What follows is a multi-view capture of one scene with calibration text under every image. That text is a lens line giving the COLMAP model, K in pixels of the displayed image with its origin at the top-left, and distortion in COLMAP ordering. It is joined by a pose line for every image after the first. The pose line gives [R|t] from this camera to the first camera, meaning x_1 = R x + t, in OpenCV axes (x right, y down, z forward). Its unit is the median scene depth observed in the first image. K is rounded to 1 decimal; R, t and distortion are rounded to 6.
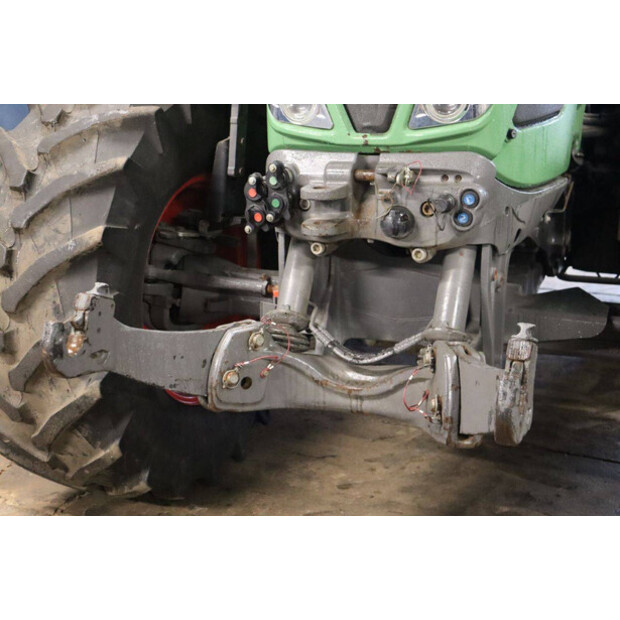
lens RADIAL K [[871.5, 0, 310.0], [0, 871.5, 310.0], [0, 0, 1]] dist [0.056622, 0.078154]
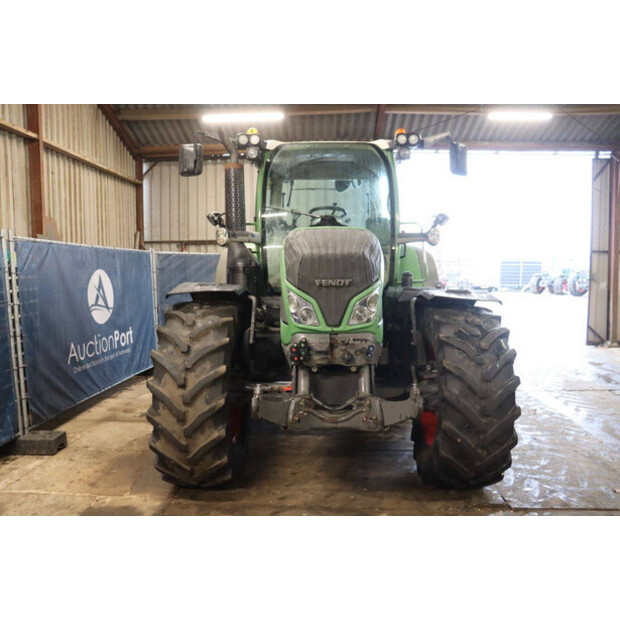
lens RADIAL K [[511.7, 0, 310.1], [0, 511.7, 301.5], [0, 0, 1]] dist [-0.151288, 0.003534]
pose [[0.924548, -0.002778, 0.381055, -0.621585], [0.088901, 0.973952, -0.208598, 0.055067], [-0.370550, 0.226735, 0.900713, -0.476434]]
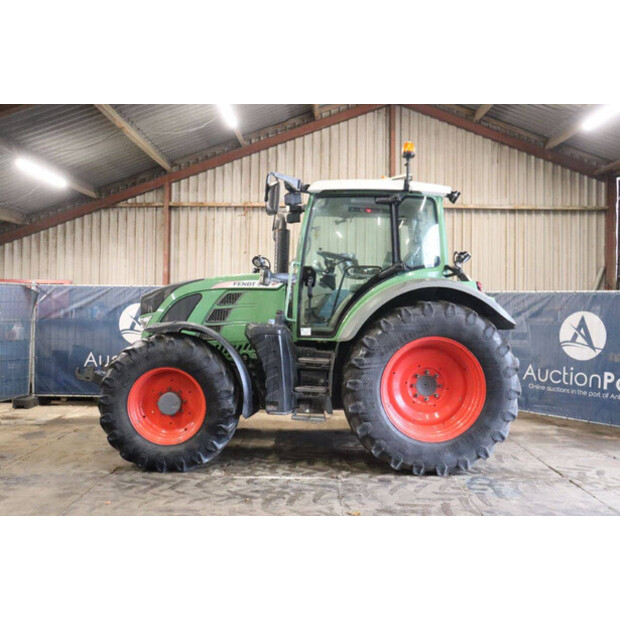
lens RADIAL K [[638.0, 0, 301.5], [0, 638.0, 309.9], [0, 0, 1]] dist [-0.112423, 0.208599]
pose [[0.388679, 0.035767, -0.920679, 3.670882], [-0.285063, 0.954887, -0.083248, -0.301298], [0.876166, 0.294808, 0.381341, 0.344151]]
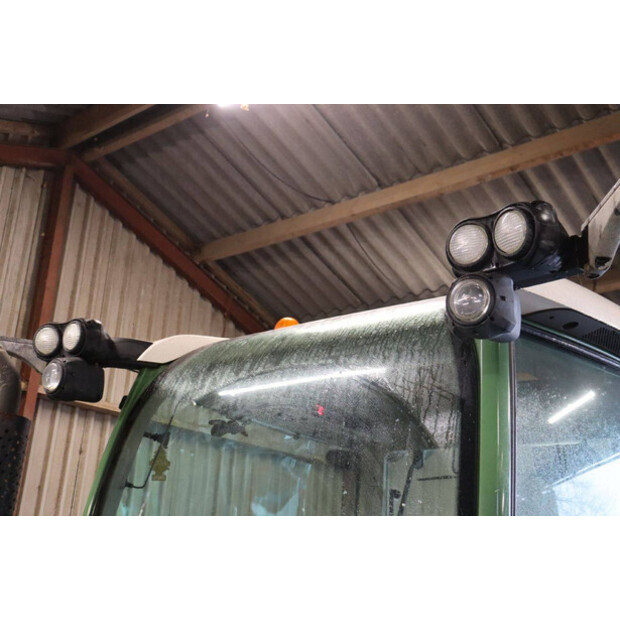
lens RADIAL K [[809.5, 0, 310.0], [0, 809.5, 310.0], [0, 0, 1]] dist [-0.029264, 0.388305]
pose [[0.955188, -0.012170, -0.295749, 0.760577], [-0.163574, 0.811028, -0.561673, -0.591716], [0.246696, 0.584881, 0.772694, 0.675885]]
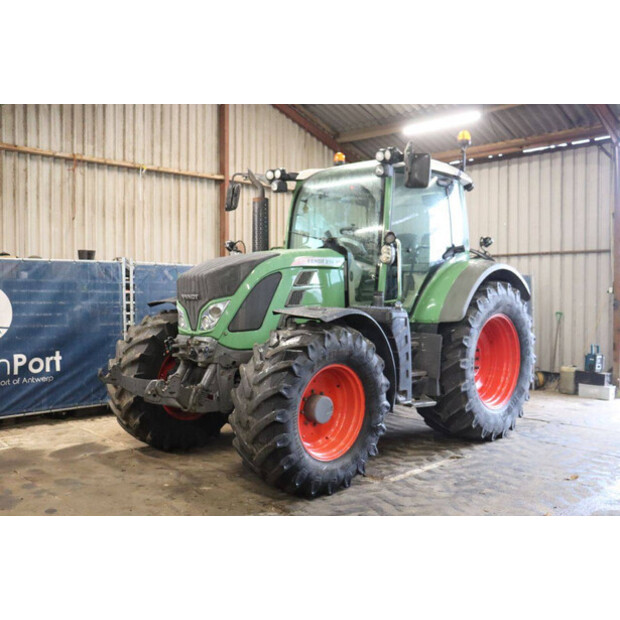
lens RADIAL K [[638.0, 0, 301.5], [0, 638.0, 309.9], [0, 0, 1]] dist [-0.112423, 0.208599]
pose [[0.926097, 0.044130, -0.374697, 1.462819], [-0.136815, 0.964817, -0.224520, 0.247671], [0.351606, 0.259192, 0.899551, -1.252154]]
